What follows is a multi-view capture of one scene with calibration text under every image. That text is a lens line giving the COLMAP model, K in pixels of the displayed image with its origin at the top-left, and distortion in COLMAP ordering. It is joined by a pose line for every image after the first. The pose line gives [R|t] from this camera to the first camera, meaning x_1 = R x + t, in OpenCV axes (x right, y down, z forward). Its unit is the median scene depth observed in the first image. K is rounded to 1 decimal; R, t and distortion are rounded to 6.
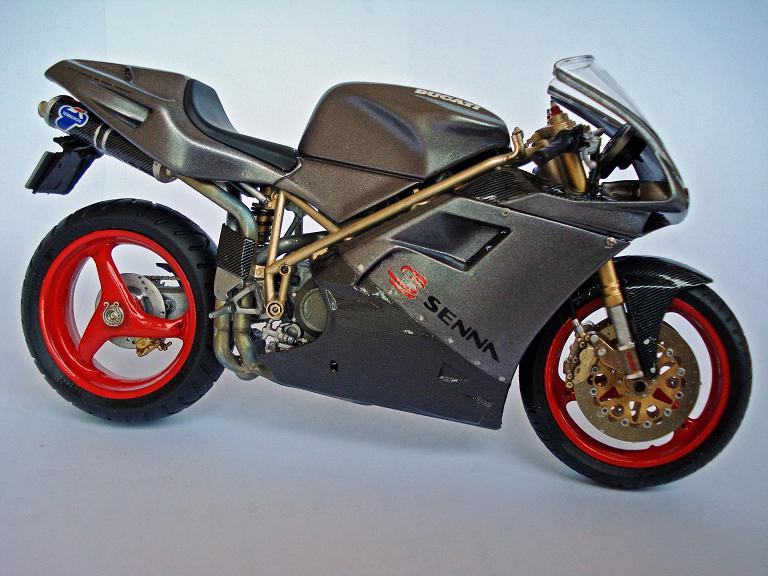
lens RADIAL K [[855.2, 0, 383.8], [0, 855.2, 289.2], [0, 0, 1]] dist [-0.071939, -0.018561]
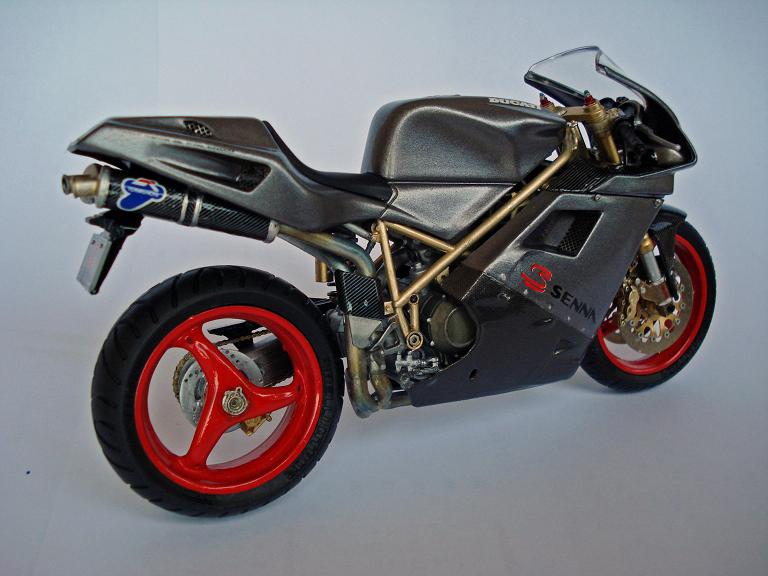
lens RADIAL K [[855.2, 0, 383.8], [0, 855.2, 289.2], [0, 0, 1]] dist [-0.071939, -0.018561]
pose [[0.792609, -0.276153, 0.543609, -0.704246], [0.214406, 0.960849, 0.175497, -0.222840], [-0.570791, -0.022548, 0.820786, 0.210763]]
